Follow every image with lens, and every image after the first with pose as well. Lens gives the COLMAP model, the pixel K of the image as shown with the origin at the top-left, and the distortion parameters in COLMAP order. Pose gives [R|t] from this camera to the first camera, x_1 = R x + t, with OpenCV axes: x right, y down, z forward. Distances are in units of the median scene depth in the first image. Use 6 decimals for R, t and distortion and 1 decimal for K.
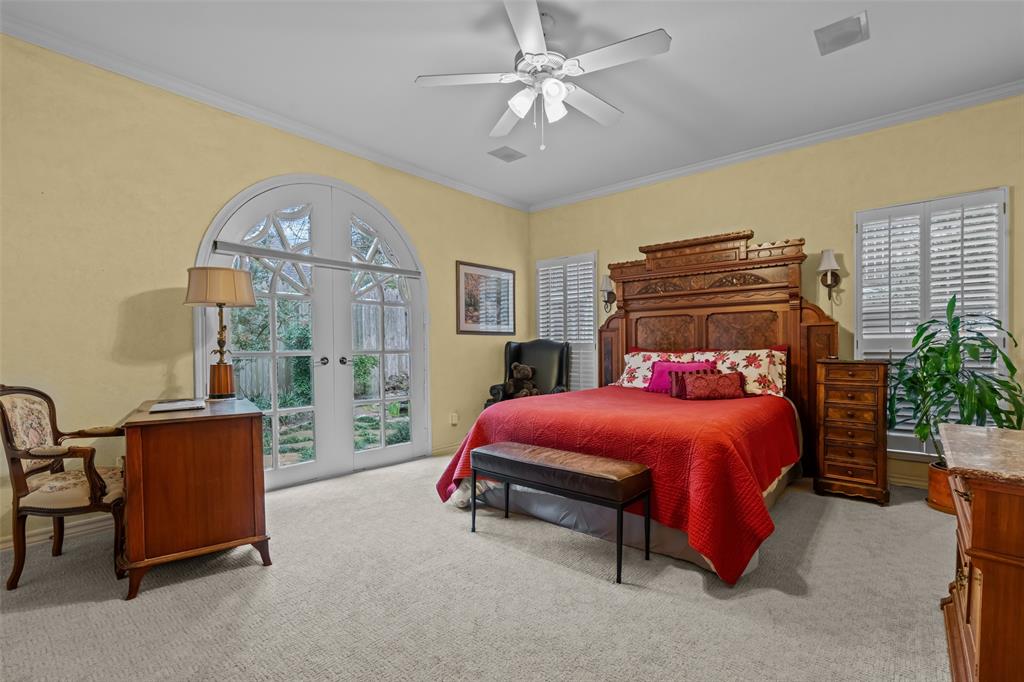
lens RADIAL K [[472.2, 0, 509.8], [0, 472.2, 345.1], [0, 0, 1]] dist [-0.004438, 0.000833]
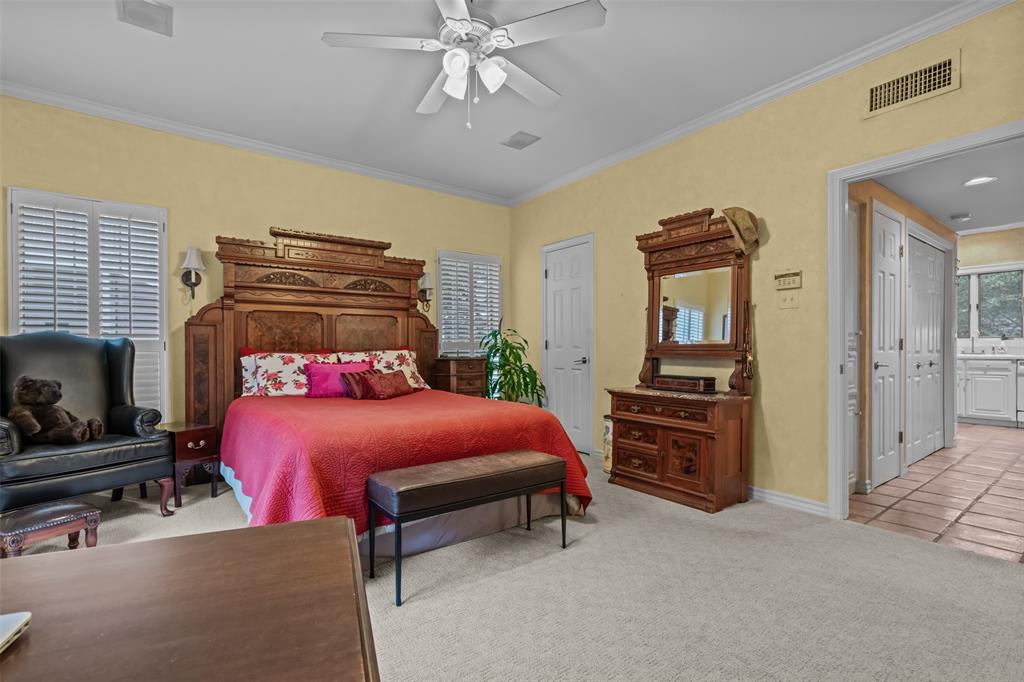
lens RADIAL K [[472.2, 0, 511.5], [0, 472.2, 347.8], [0, 0, 1]] dist [-0.004438, 0.000833]
pose [[0.224020, 0.004147, 0.974576, -0.474294], [-0.009135, 0.999956, -0.002155, 0.003686], [-0.974542, -0.008420, 0.224048, 0.431840]]
